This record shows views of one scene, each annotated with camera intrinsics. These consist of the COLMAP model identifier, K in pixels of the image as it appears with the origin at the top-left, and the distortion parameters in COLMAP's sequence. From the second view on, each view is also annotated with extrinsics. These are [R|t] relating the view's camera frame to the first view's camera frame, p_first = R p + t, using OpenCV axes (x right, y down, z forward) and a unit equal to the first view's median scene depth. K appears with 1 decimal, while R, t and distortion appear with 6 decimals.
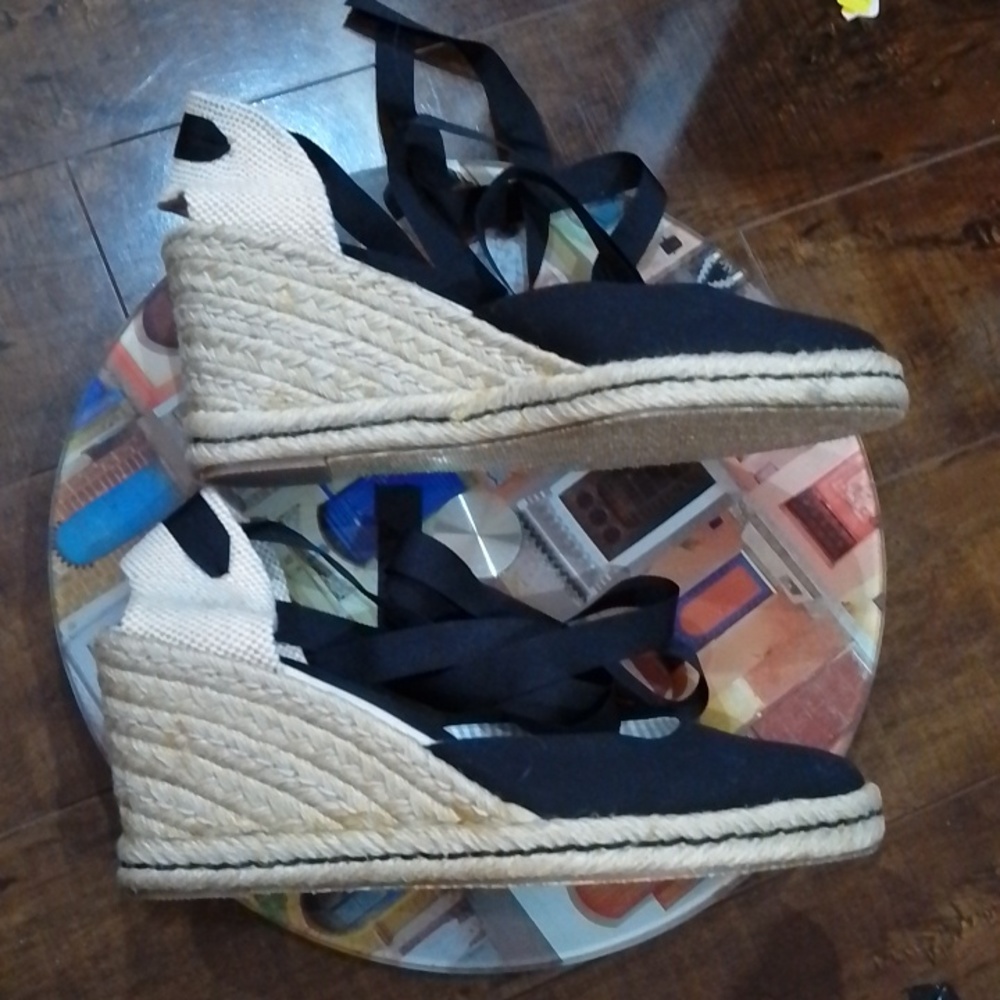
lens RADIAL K [[1646.4, 0, 500.0], [0, 1646.4, 500.0], [0, 0, 1]] dist [0.051616, -0.087644]
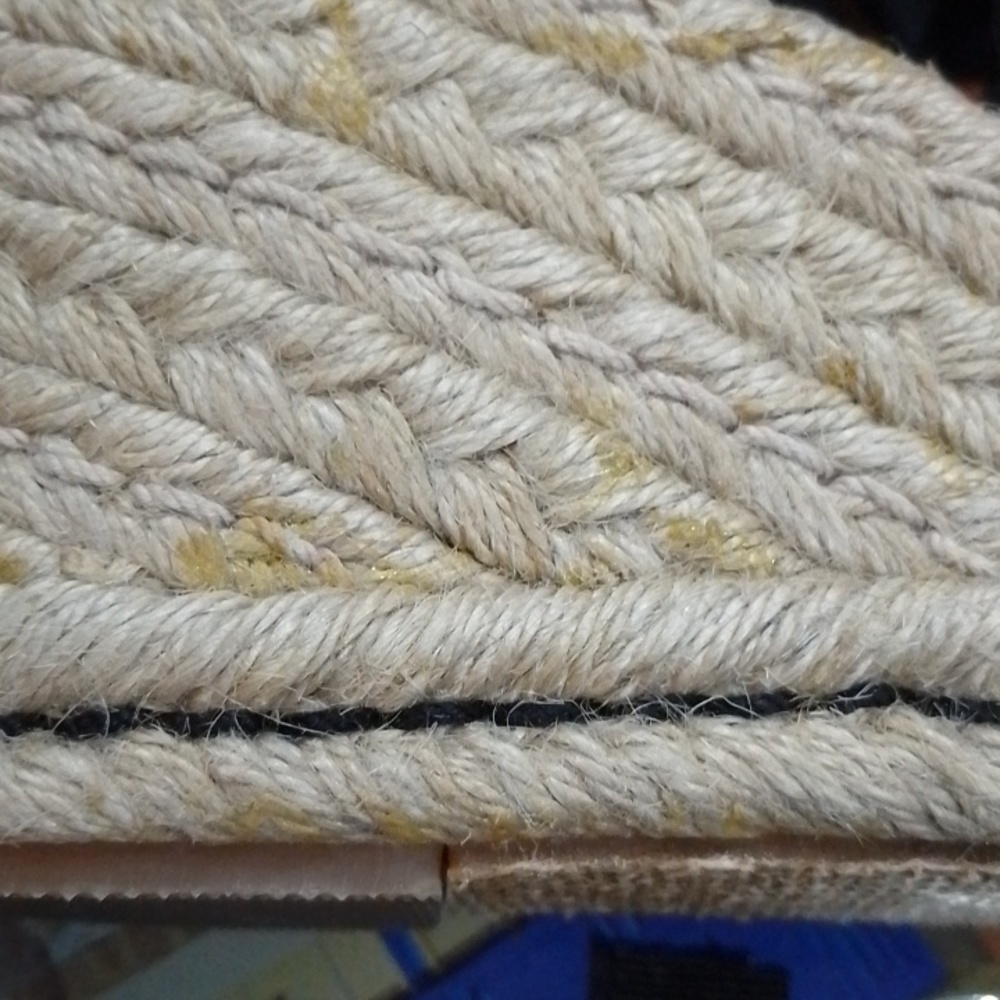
lens RADIAL K [[1646.4, 0, 500.0], [0, 1646.4, 500.0], [0, 0, 1]] dist [0.051616, -0.087644]
pose [[0.995876, 0.088802, -0.018562, -0.099530], [-0.090455, 0.987598, -0.128330, -0.043152], [0.006936, 0.129480, 0.991558, 0.799434]]
